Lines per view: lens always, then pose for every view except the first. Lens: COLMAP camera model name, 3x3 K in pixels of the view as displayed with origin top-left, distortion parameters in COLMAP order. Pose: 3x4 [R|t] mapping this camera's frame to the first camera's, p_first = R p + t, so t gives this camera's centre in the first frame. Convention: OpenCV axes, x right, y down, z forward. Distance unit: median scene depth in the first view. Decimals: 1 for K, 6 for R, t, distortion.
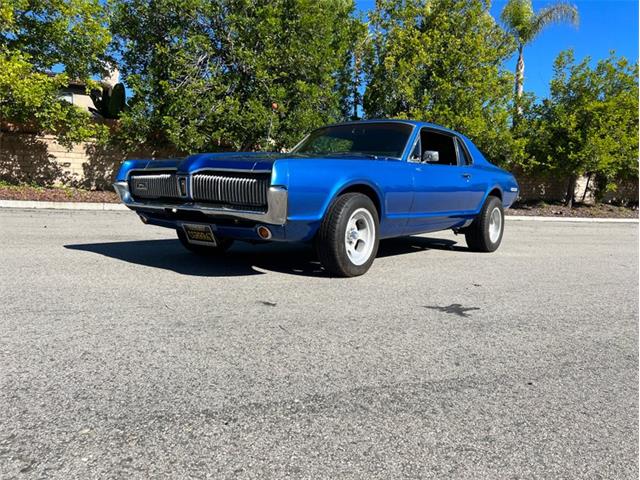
lens RADIAL K [[475.5, 0, 323.2], [0, 475.5, 232.5], [0, 0, 1]] dist [0.061760, -0.062977]
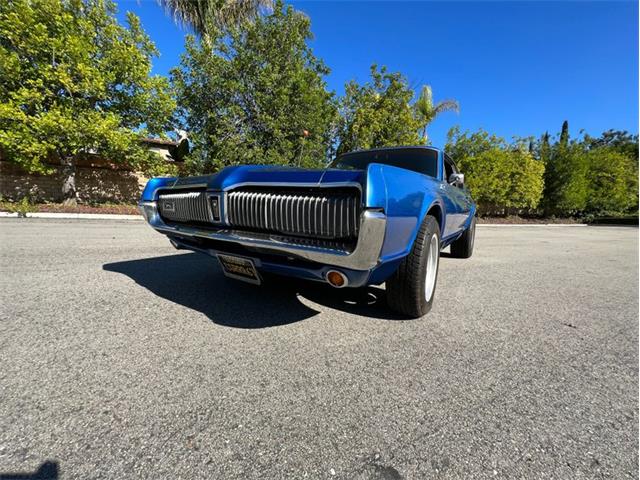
lens RADIAL K [[255.9, 0, 320.0], [0, 255.9, 240.0], [0, 0, 1]] dist [-0.000387, 0.000641]
pose [[0.998378, -0.004901, 0.056728, -0.039869], [0.002615, 0.999184, 0.040298, -0.016210], [-0.056879, -0.040084, 0.997576, 0.154281]]
